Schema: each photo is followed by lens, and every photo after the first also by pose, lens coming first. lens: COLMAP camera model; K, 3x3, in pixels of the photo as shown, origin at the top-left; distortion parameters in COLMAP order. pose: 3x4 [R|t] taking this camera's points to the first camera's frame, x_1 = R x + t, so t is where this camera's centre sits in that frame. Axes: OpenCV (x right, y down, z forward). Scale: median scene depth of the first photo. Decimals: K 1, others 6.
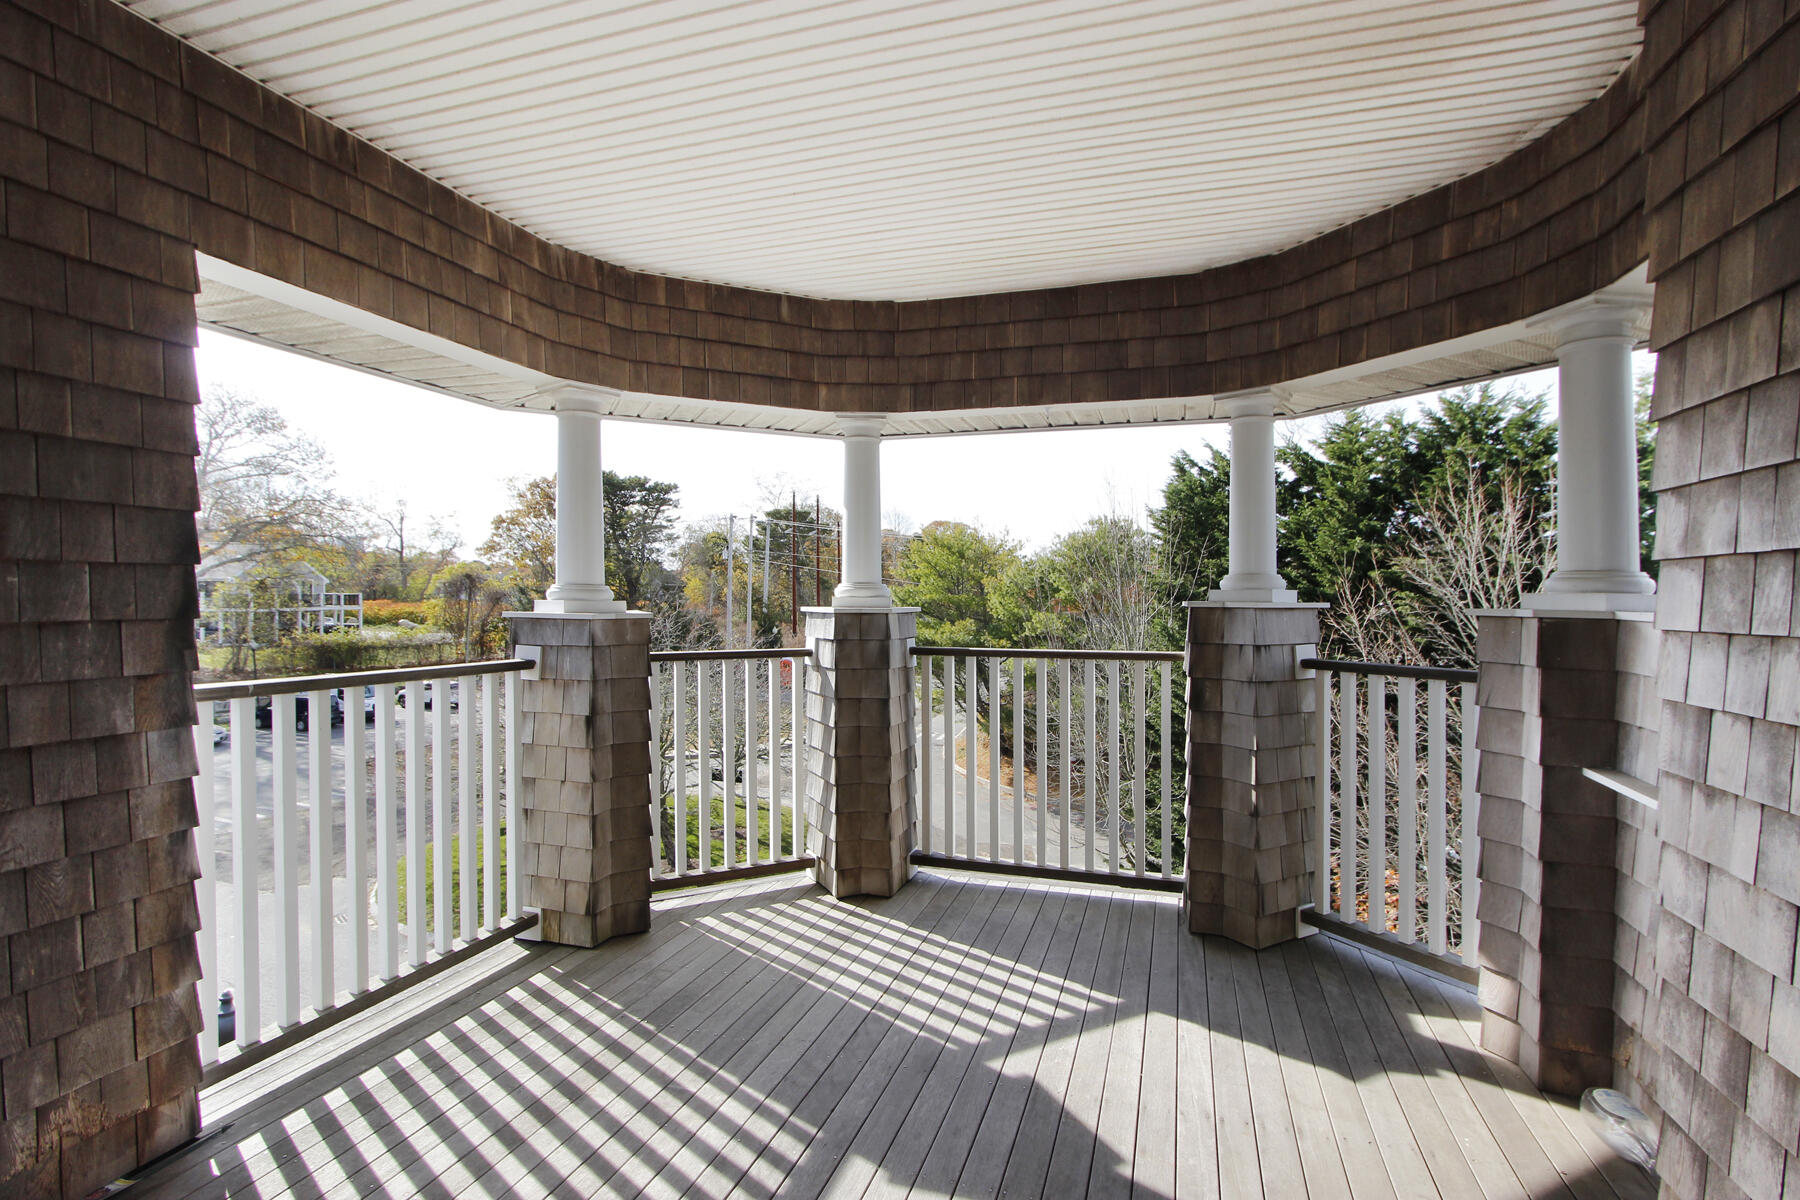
lens RADIAL K [[867.7, 0, 906.2], [0, 867.7, 595.7], [0, 0, 1]] dist [-0.017991, -0.000007]
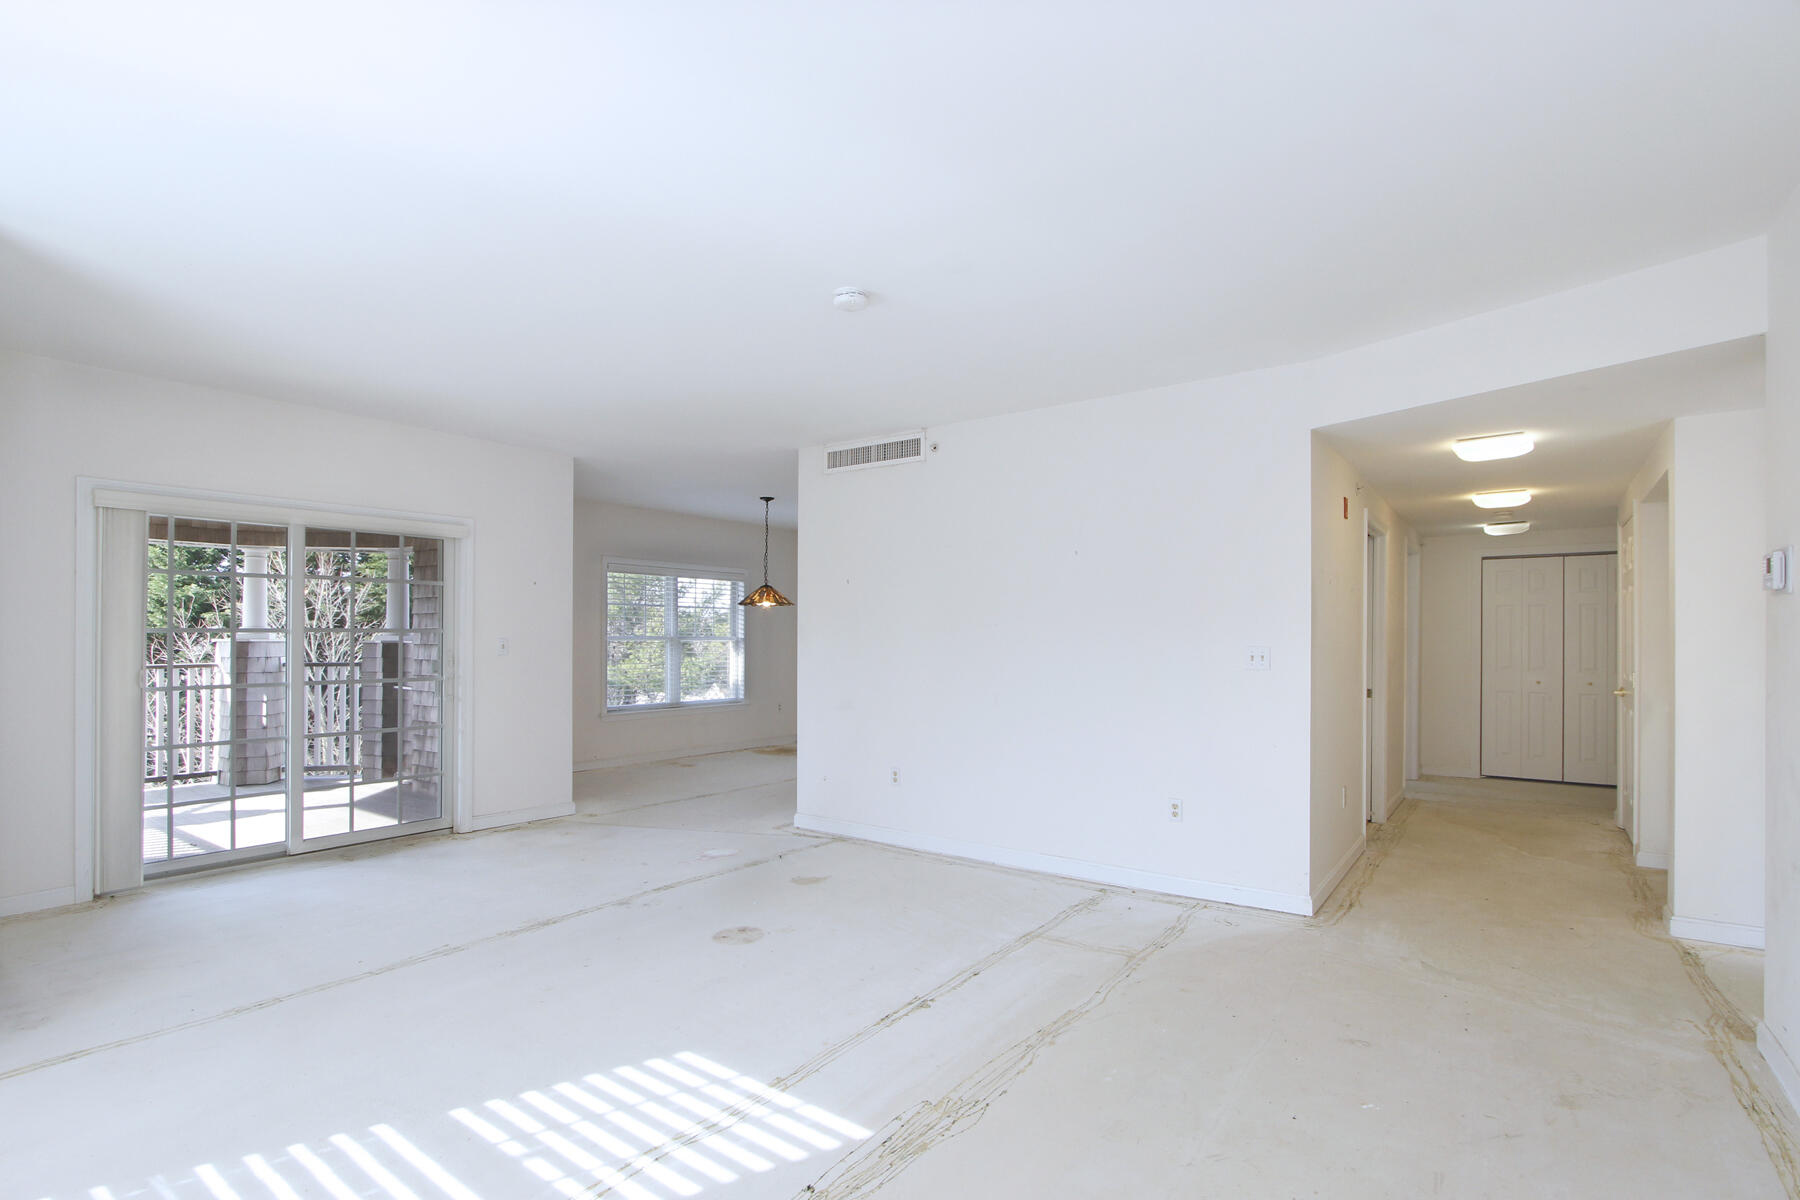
lens RADIAL K [[848.3, 0, 912.7], [0, 848.3, 621.7], [0, 0, 1]] dist [-0.014940, 0.000507]
pose [[0.314879, 0.013277, 0.949039, -1.168578], [-0.001609, 0.999908, -0.013455, -0.011380], [-0.949131, 0.002710, 0.314871, -1.348693]]
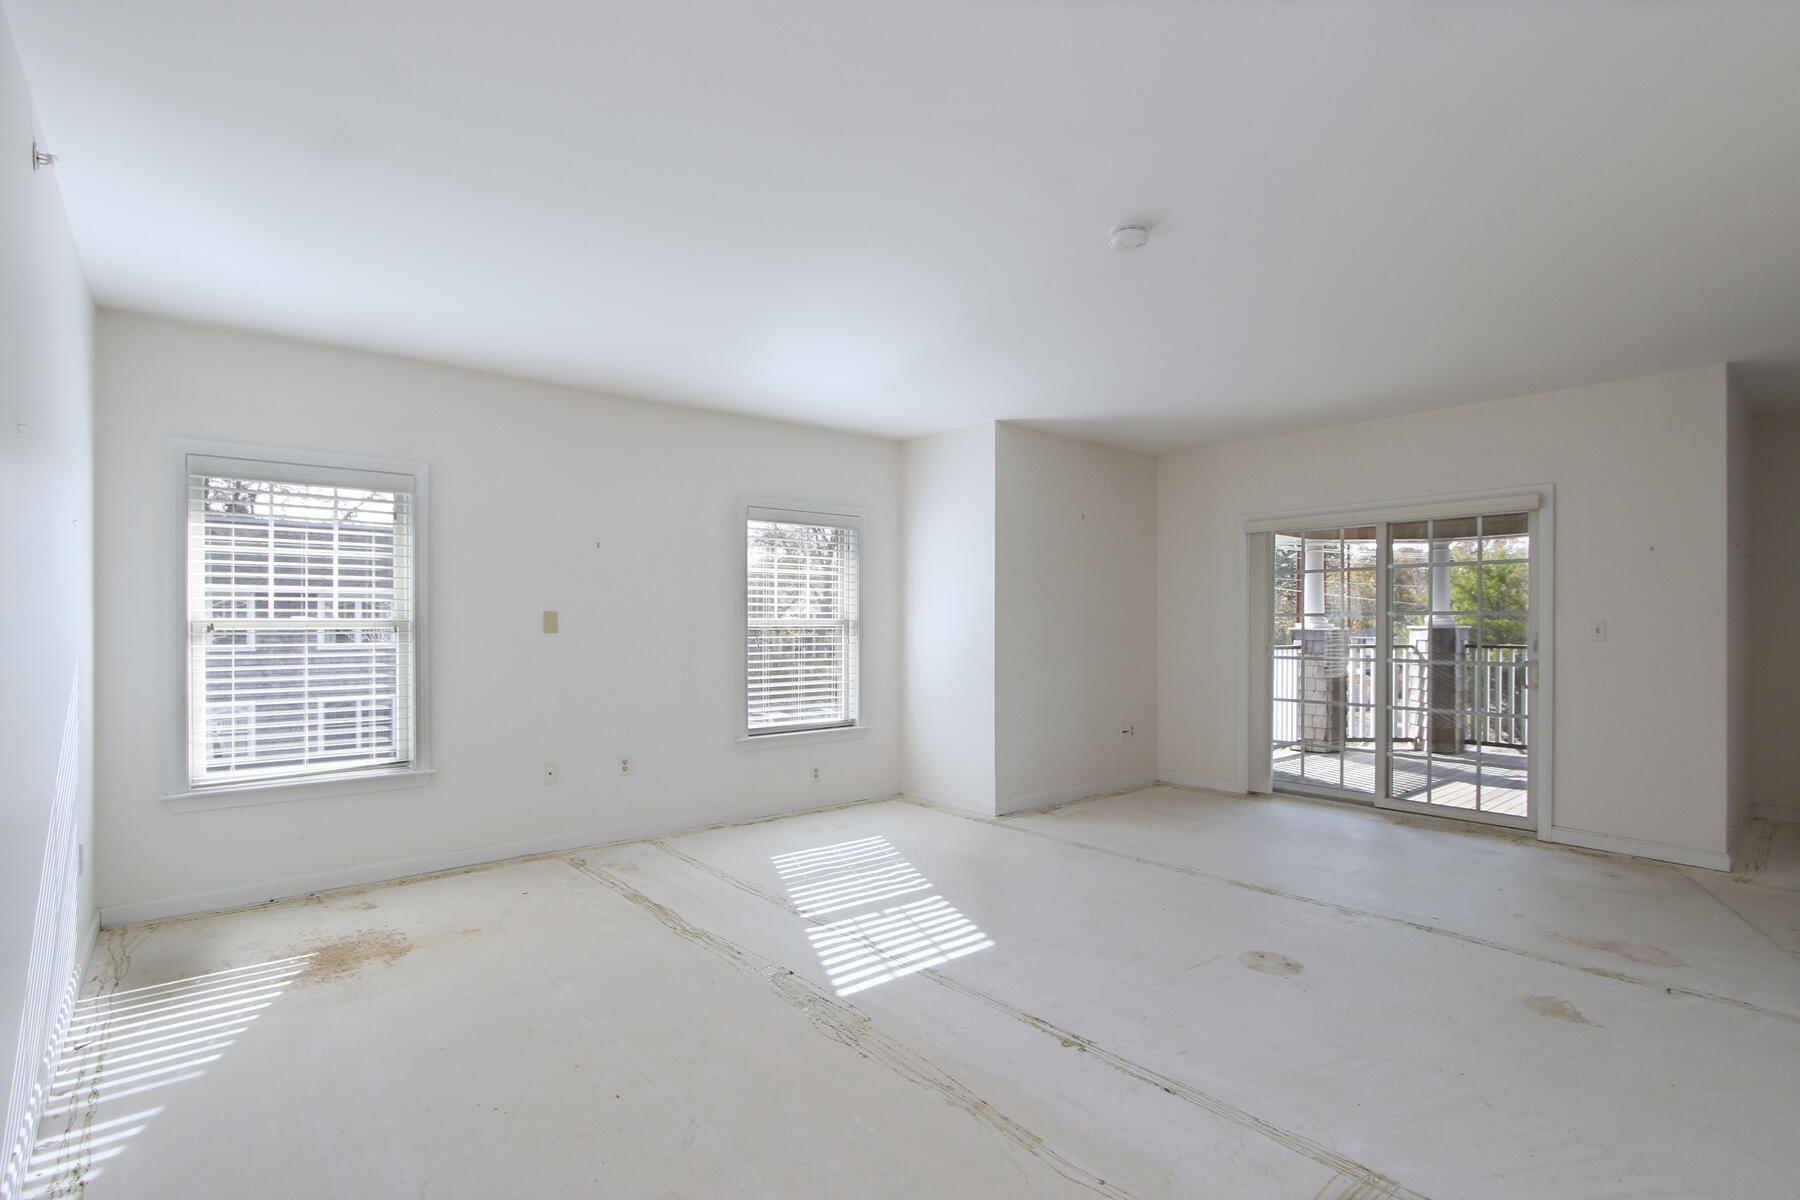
lens RADIAL K [[848.3, 0, 912.7], [0, 848.3, 621.7], [0, 0, 1]] dist [-0.014940, 0.000507]
pose [[0.853057, -0.002584, -0.521811, -0.083756], [0.002611, 0.999996, -0.000683, -0.000888], [0.521811, -0.000780, 0.853061, -1.783647]]
